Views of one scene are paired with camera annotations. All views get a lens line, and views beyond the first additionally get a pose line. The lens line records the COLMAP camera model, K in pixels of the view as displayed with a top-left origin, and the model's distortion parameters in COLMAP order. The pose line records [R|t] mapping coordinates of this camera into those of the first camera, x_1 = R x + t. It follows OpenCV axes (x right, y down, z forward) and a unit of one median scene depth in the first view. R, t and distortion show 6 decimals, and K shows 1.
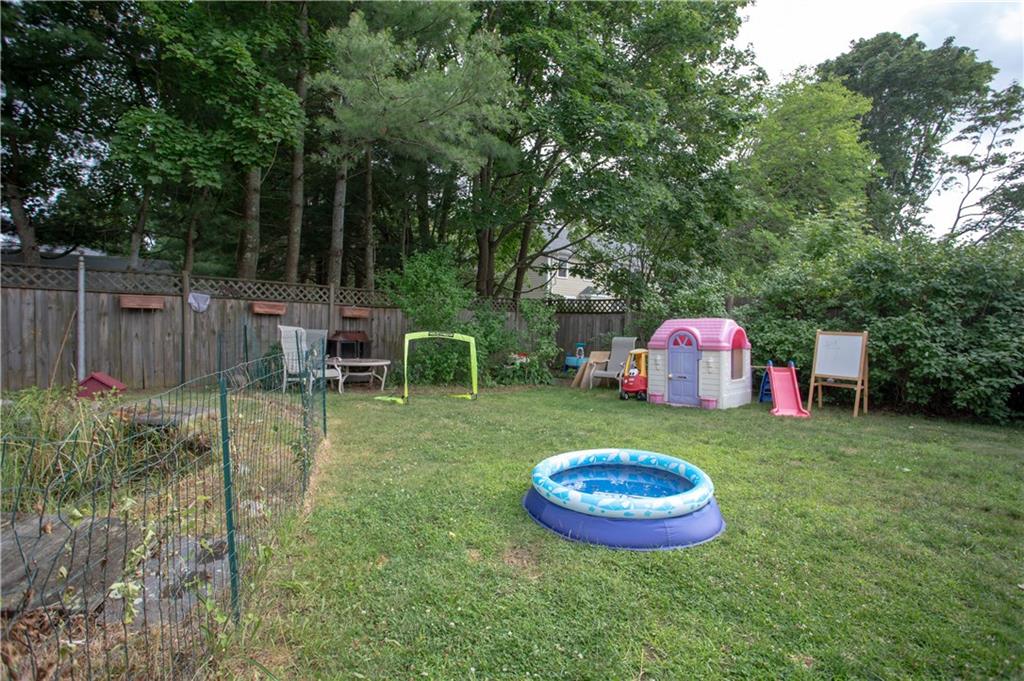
lens RADIAL K [[522.3, 0, 512.0], [0, 522.3, 340.5], [0, 0, 1]] dist [-0.001269, -0.000069]
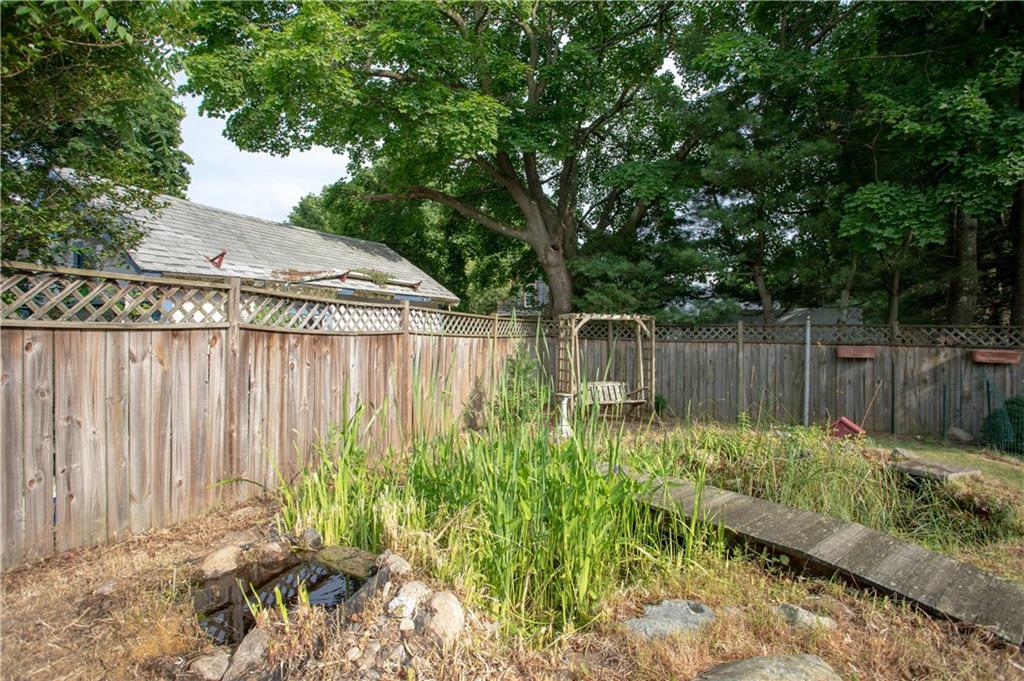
lens RADIAL K [[522.3, 0, 512.0], [0, 522.3, 340.5], [0, 0, 1]] dist [-0.001269, -0.000069]
pose [[0.428485, -0.021088, -0.903303, -0.010197], [-0.034814, 0.998600, -0.039826, -0.028987], [0.902878, 0.048513, 0.427151, -0.159050]]
